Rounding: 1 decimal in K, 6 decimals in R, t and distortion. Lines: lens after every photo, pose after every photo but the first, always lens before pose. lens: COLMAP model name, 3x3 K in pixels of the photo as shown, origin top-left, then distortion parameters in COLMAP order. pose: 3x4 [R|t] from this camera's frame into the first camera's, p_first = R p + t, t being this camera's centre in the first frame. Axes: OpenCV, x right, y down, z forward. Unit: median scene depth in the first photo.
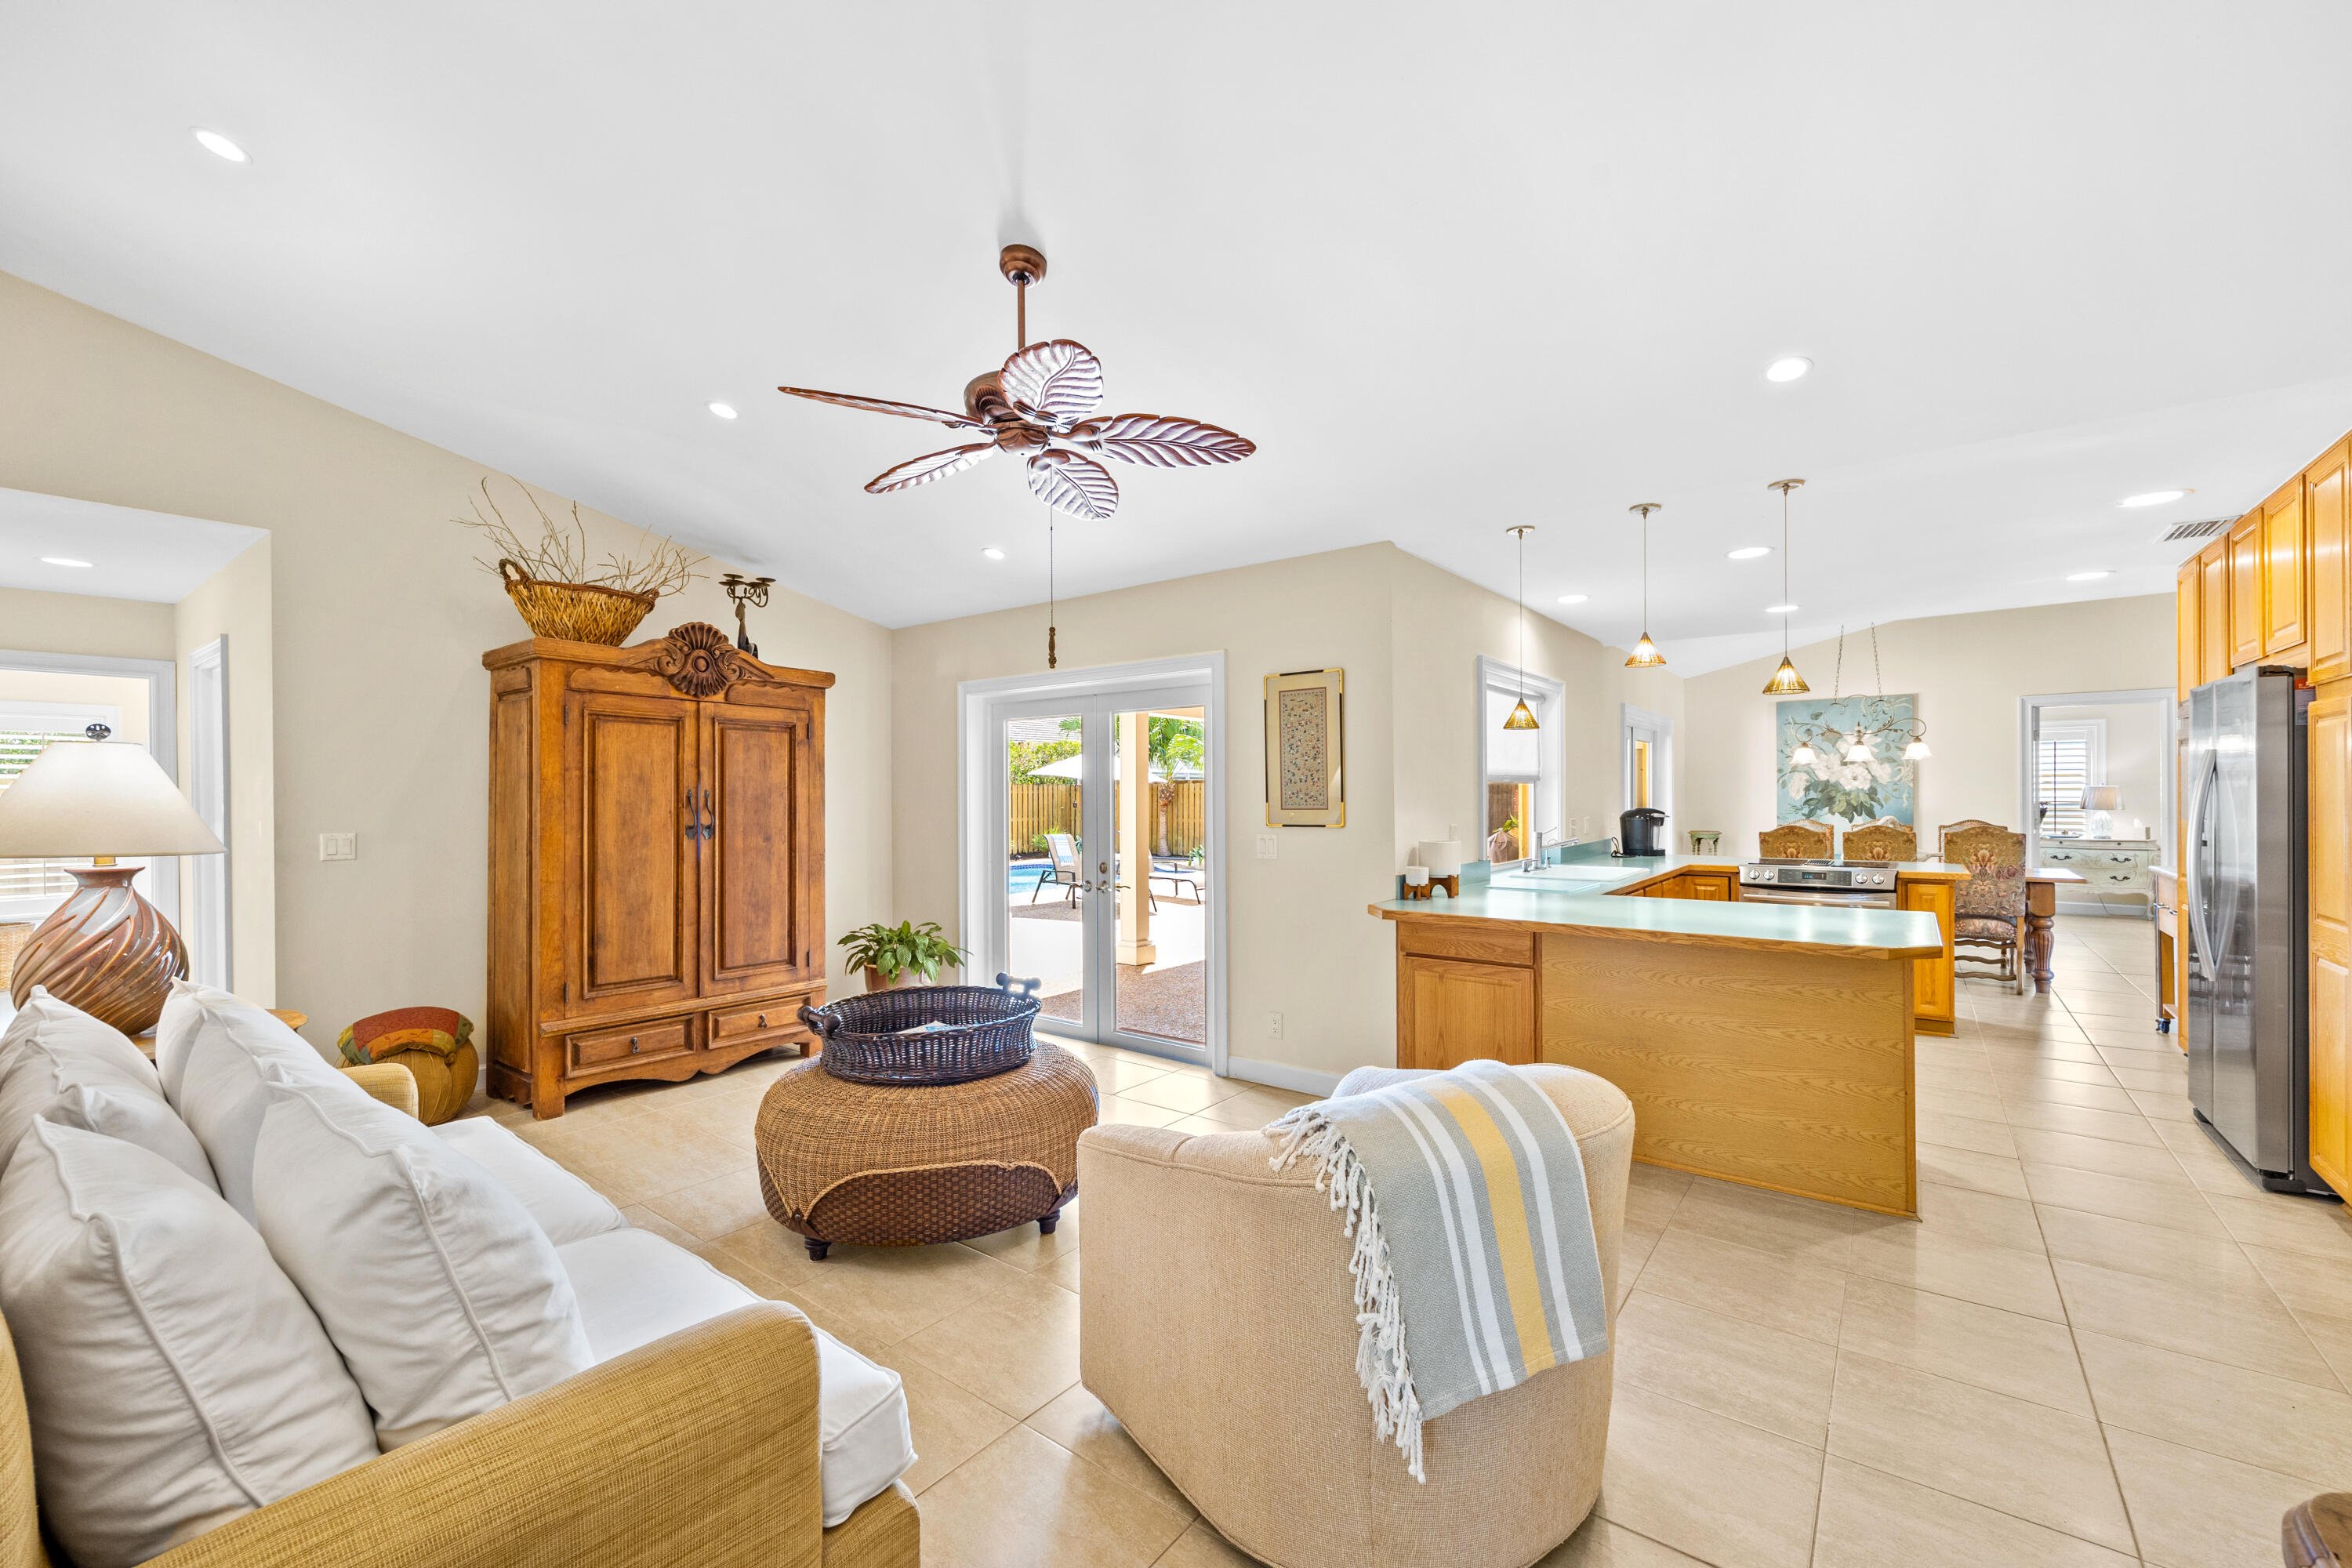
lens RADIAL K [[957.6, 0, 1185.4], [0, 957.6, 794.8], [0, 0, 1]] dist [-0.004864, 0.000327]
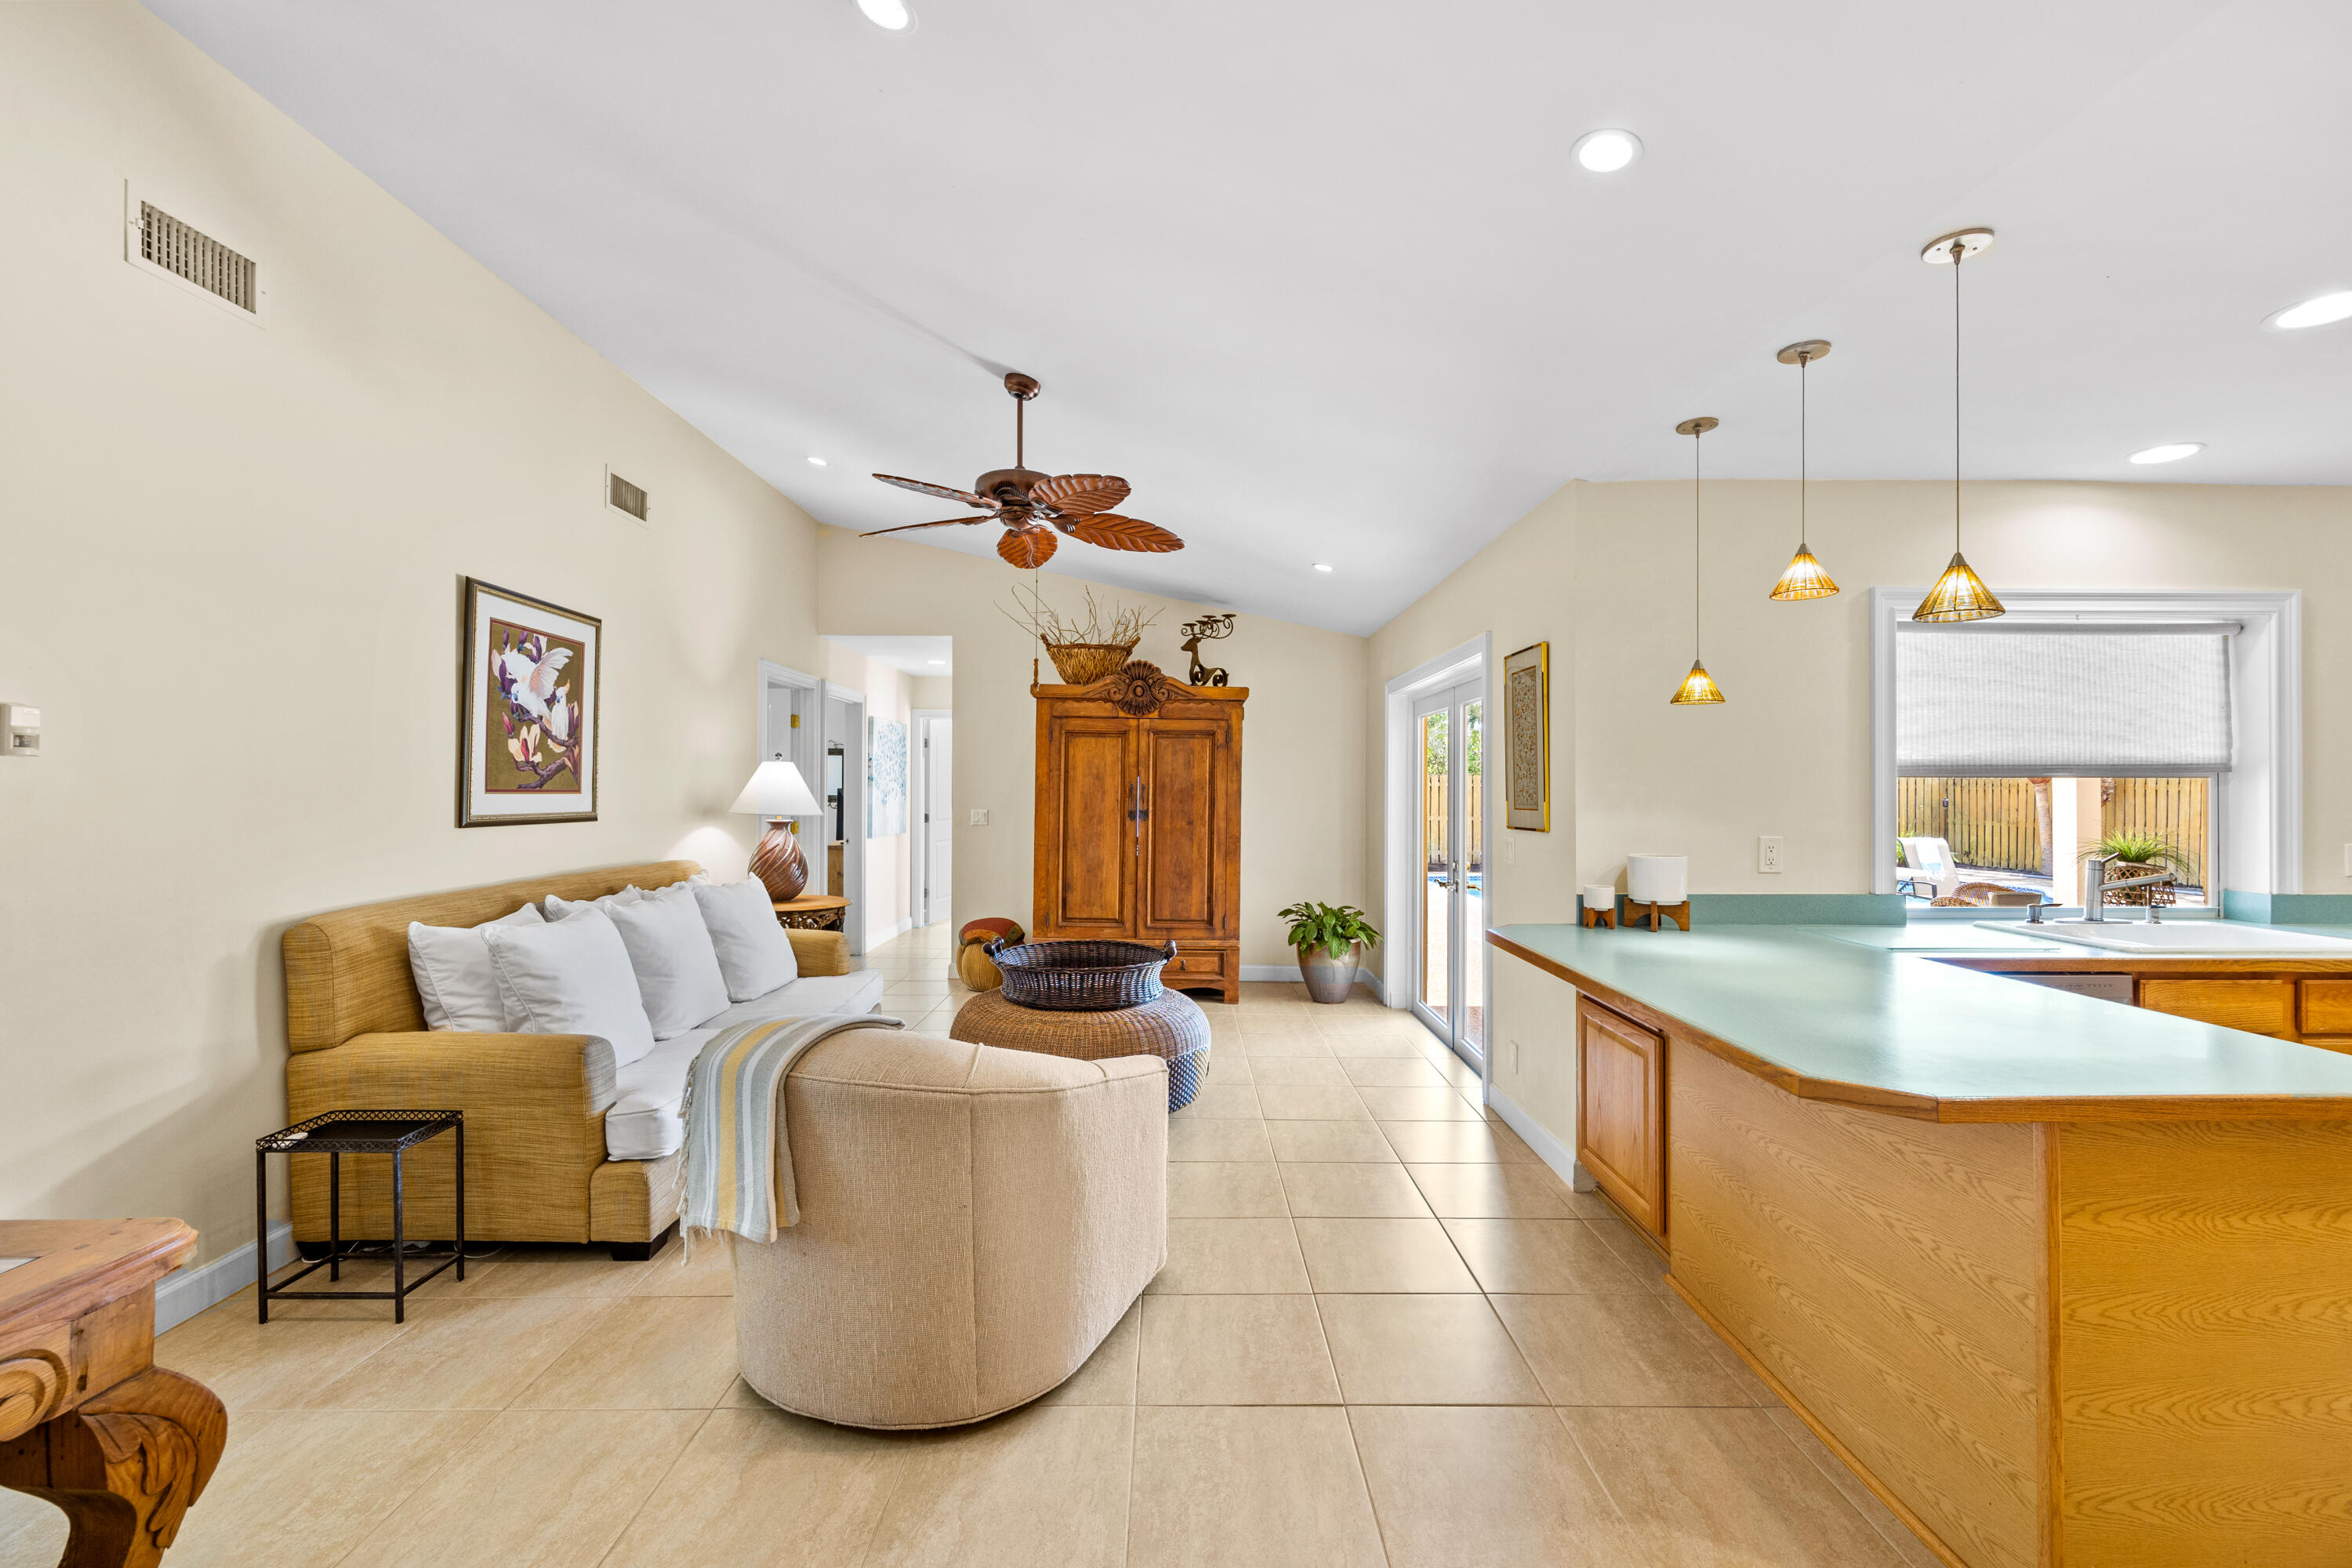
lens RADIAL K [[957.6, 0, 1182.4], [0, 957.6, 779.2], [0, 0, 1]] dist [-0.004864, 0.000327]
pose [[0.608313, -0.000251, -0.793697, 0.610594], [-0.006747, 0.999962, -0.005487, -0.005293], [0.793668, 0.008693, 0.608288, 0.234068]]
